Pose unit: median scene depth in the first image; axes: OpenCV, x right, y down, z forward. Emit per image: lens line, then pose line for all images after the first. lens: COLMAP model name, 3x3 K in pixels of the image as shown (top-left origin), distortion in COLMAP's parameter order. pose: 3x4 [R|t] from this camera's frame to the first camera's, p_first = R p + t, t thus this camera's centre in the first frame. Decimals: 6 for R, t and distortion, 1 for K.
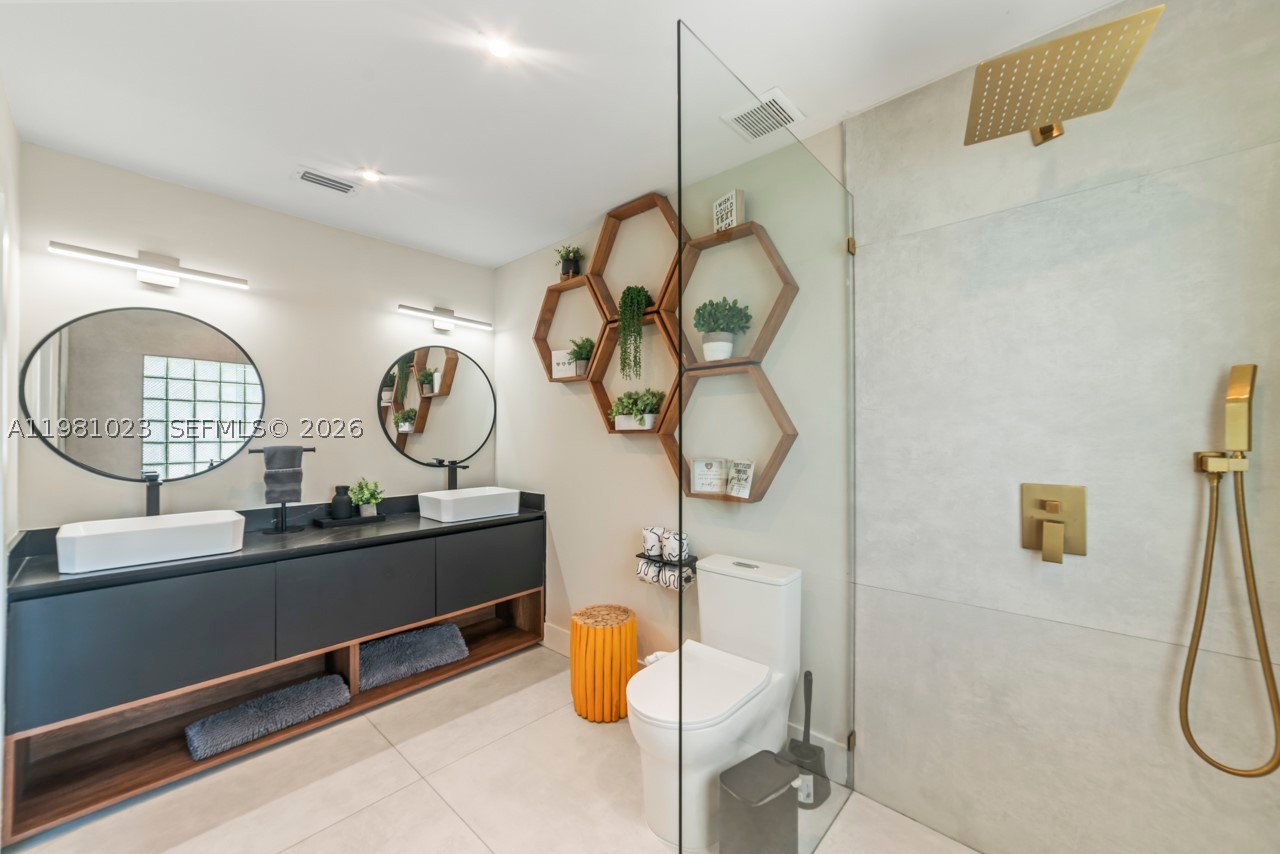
lens RADIAL K [[488.9, 0, 636.8], [0, 488.9, 423.1], [0, 0, 1]] dist [-0.027786, 0.010319]
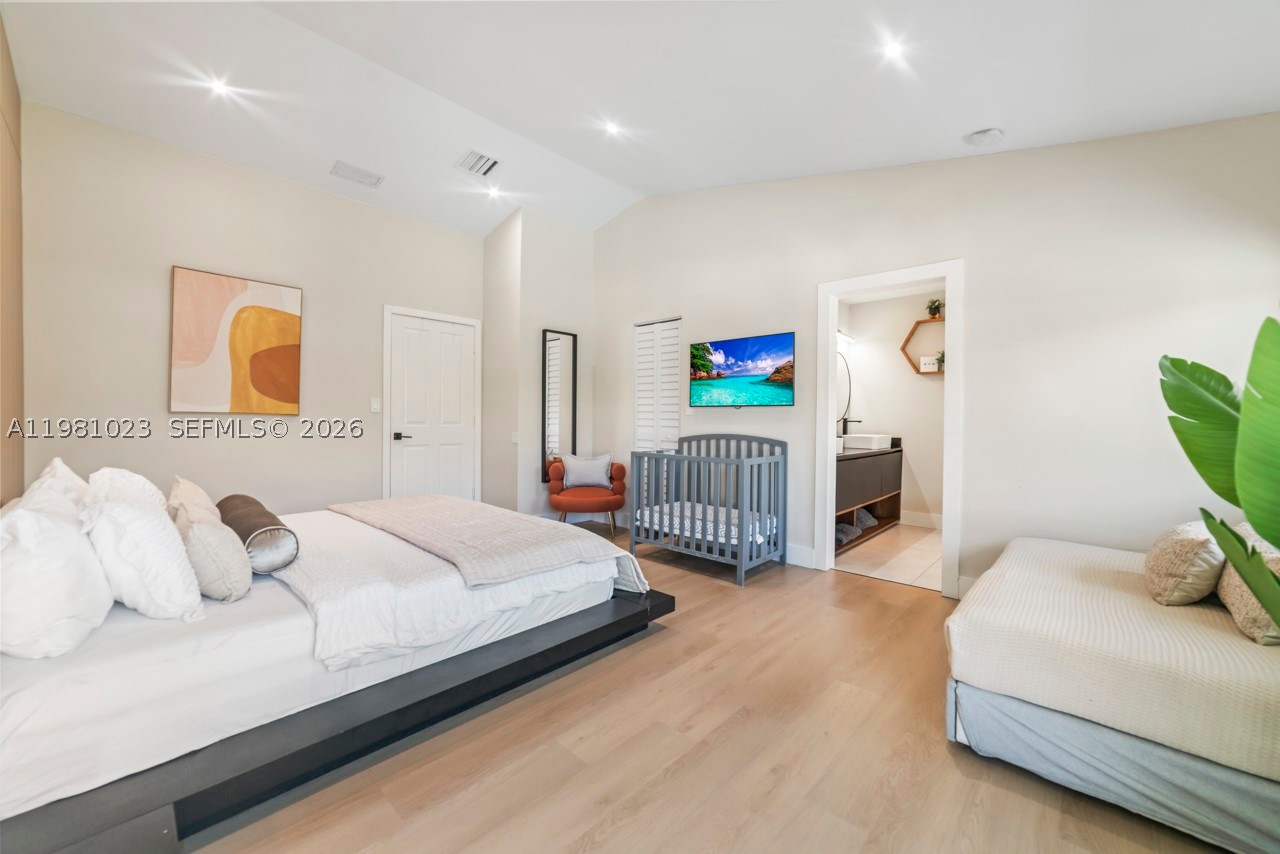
lens RADIAL K [[488.9, 0, 636.8], [0, 488.9, 423.1], [0, 0, 1]] dist [-0.027786, 0.010319]
pose [[0.999731, 0.003176, 0.022975, -1.493816], [-0.003401, 0.999947, 0.009760, 0.099422], [-0.022943, -0.009836, 0.999688, -0.925707]]
